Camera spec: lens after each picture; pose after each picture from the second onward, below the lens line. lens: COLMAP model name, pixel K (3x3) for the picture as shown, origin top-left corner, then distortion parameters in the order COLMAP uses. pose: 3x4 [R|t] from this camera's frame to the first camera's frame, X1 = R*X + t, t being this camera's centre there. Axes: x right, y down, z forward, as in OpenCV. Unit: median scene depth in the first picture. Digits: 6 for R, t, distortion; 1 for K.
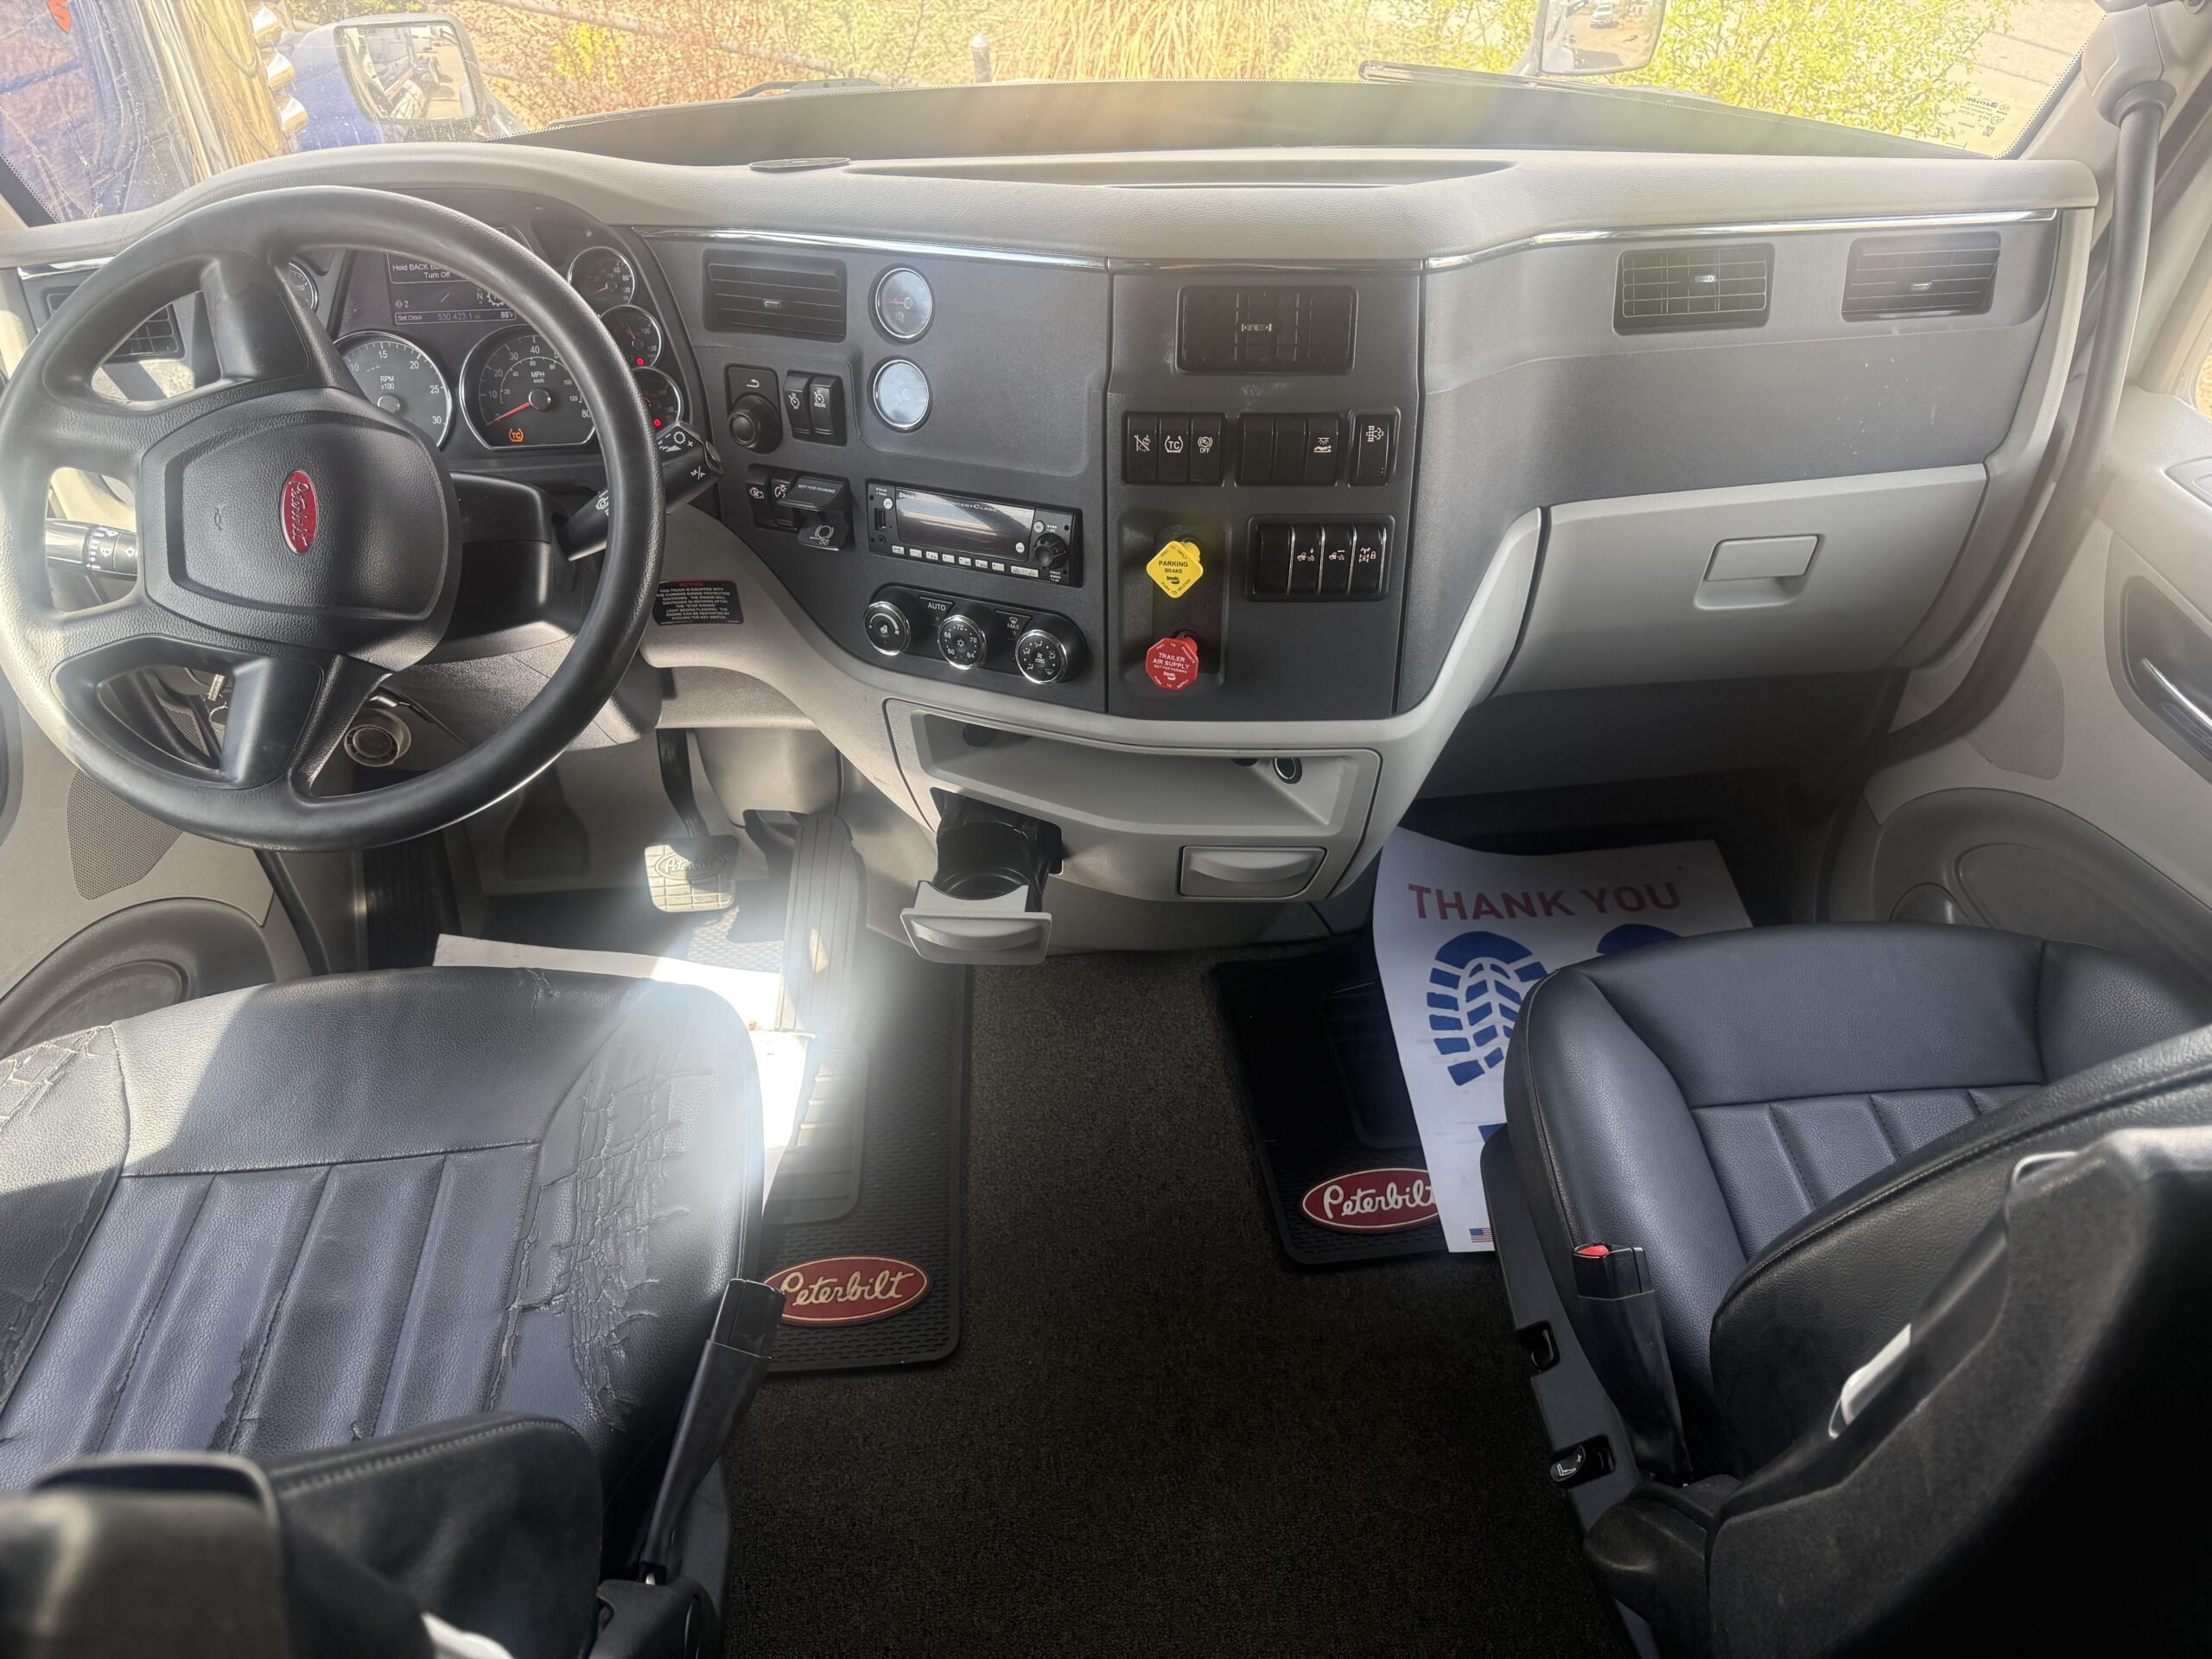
lens RADIAL K [[1581.3, 0, 1106.0], [0, 1581.3, 829.5], [0, 0, 1]] dist [0.091464, -0.146739]
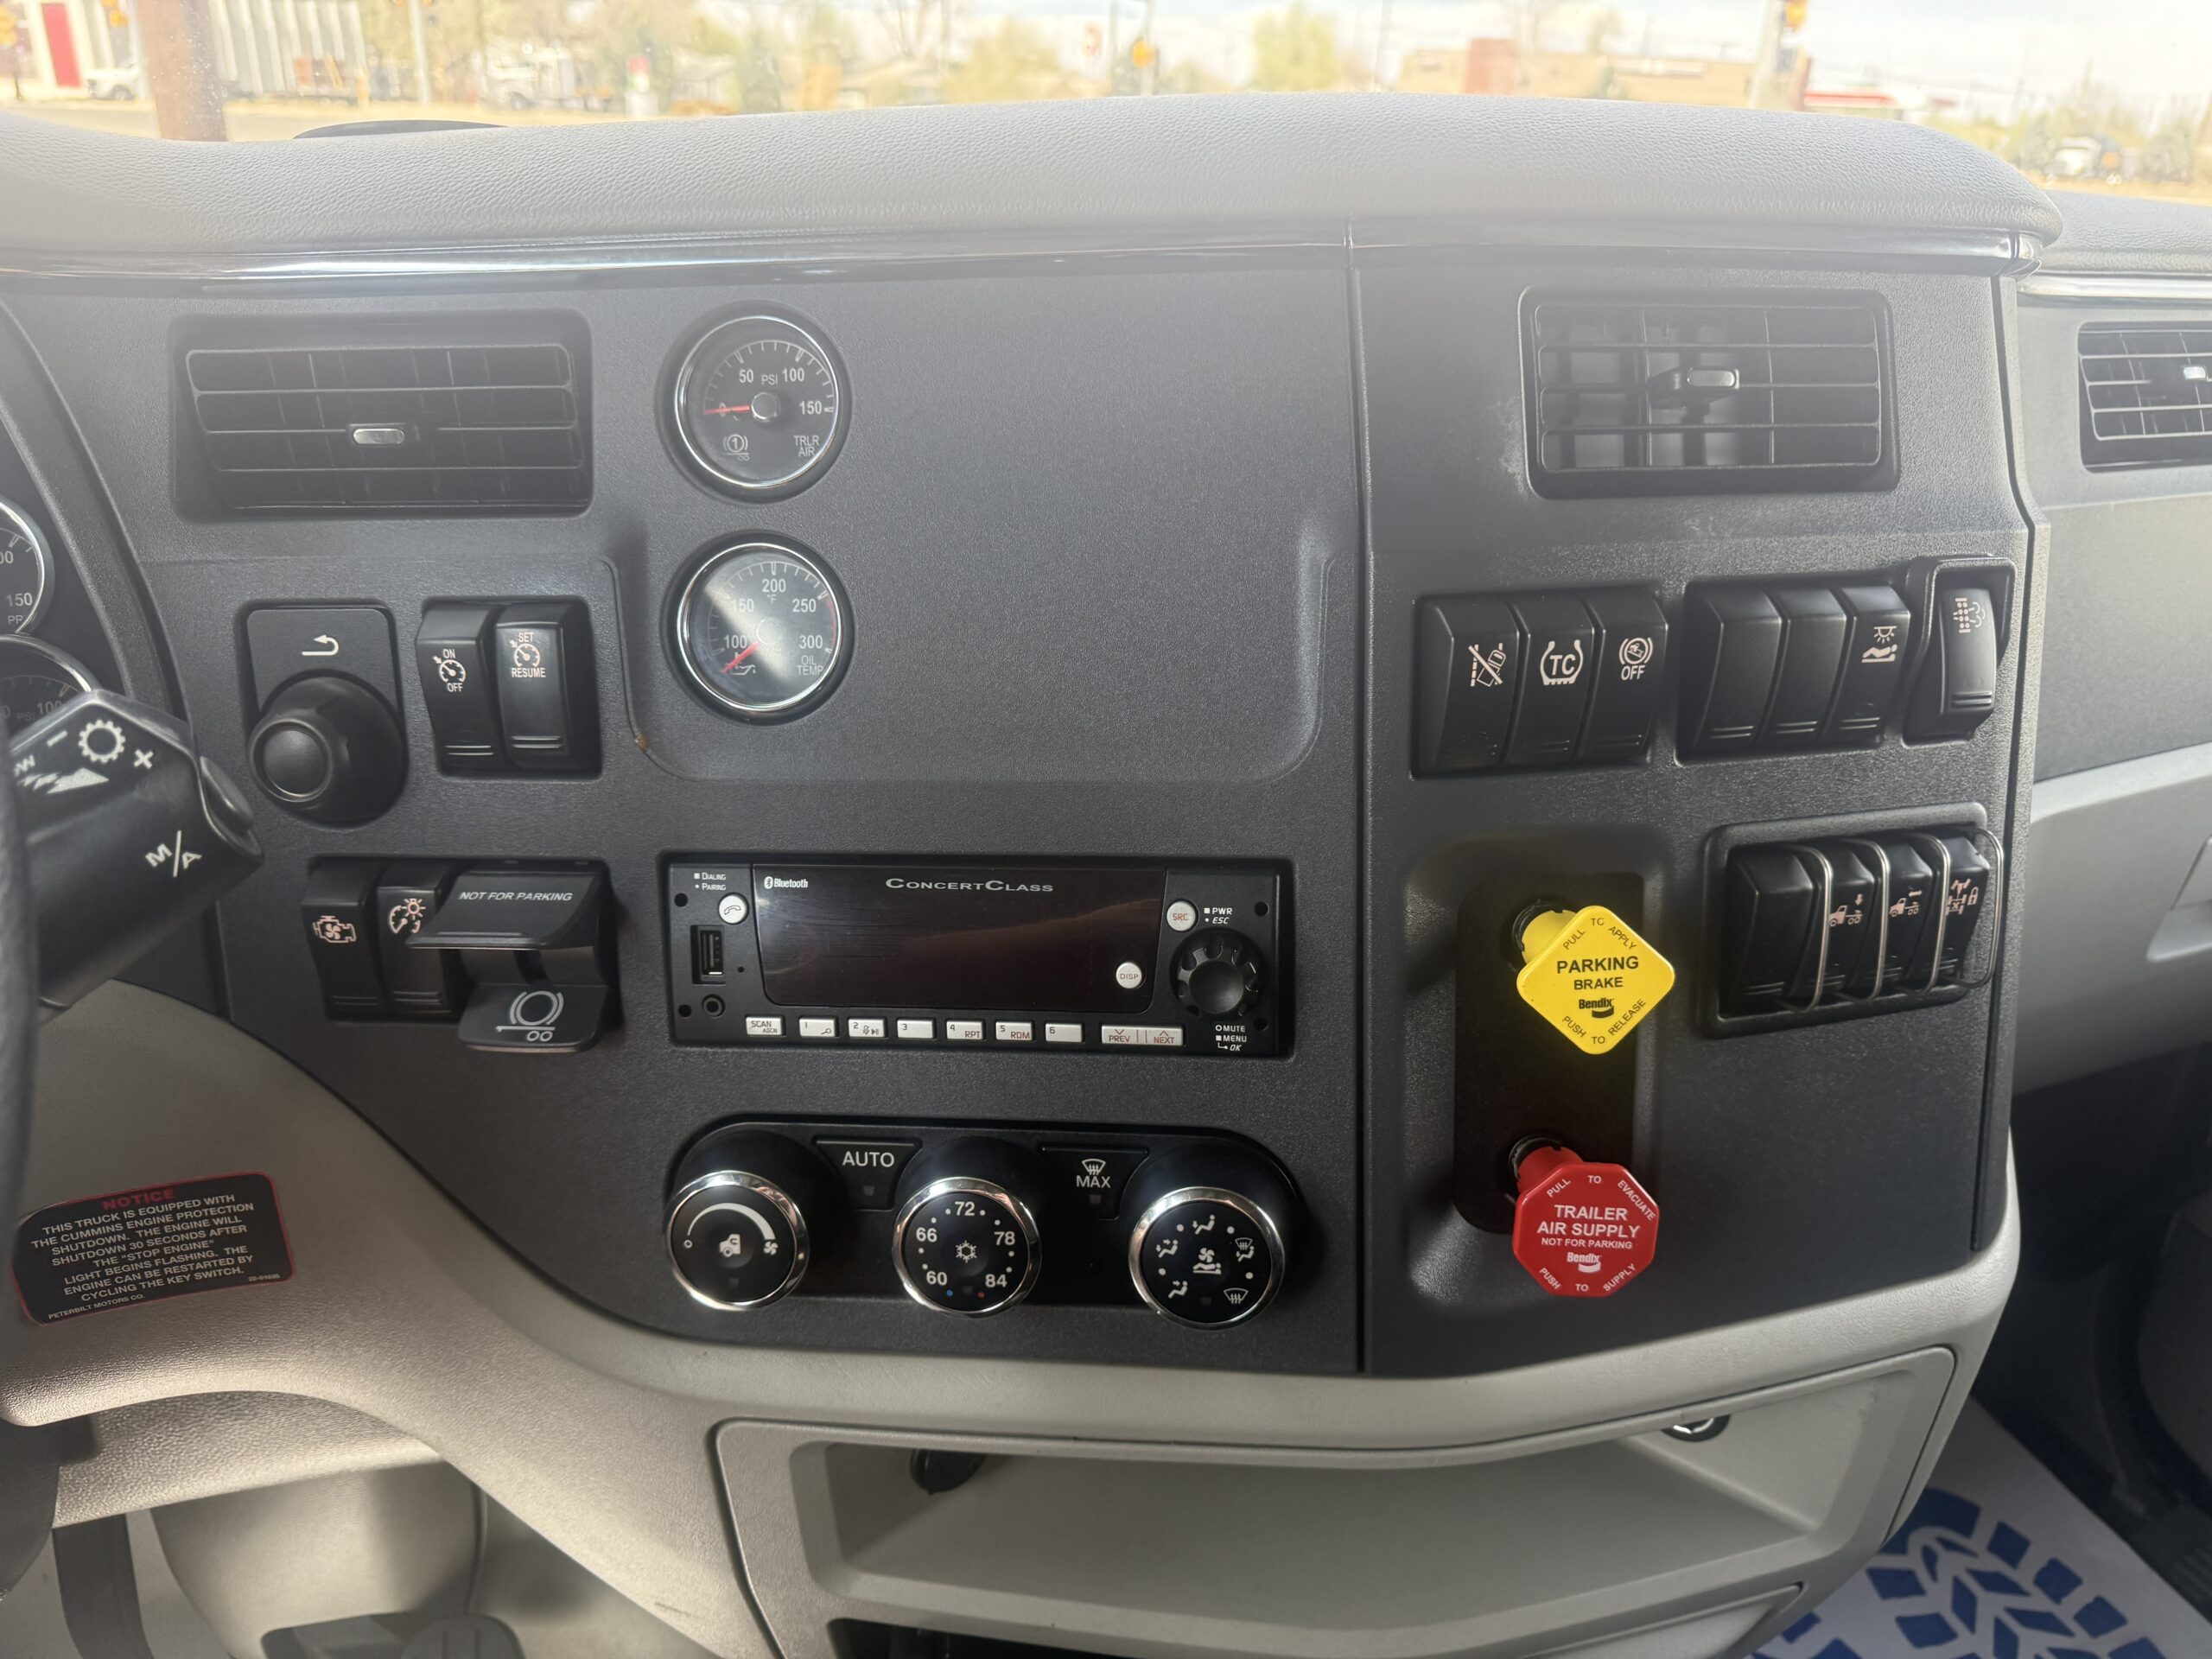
lens RADIAL K [[1581.3, 0, 1106.0], [0, 1581.3, 829.5], [0, 0, 1]] dist [0.091464, -0.146739]
pose [[0.947666, -0.086642, 0.307282, -0.167118], [0.167656, 0.954136, -0.248026, -0.114105], [-0.271699, 0.286563, 0.918728, 0.620763]]
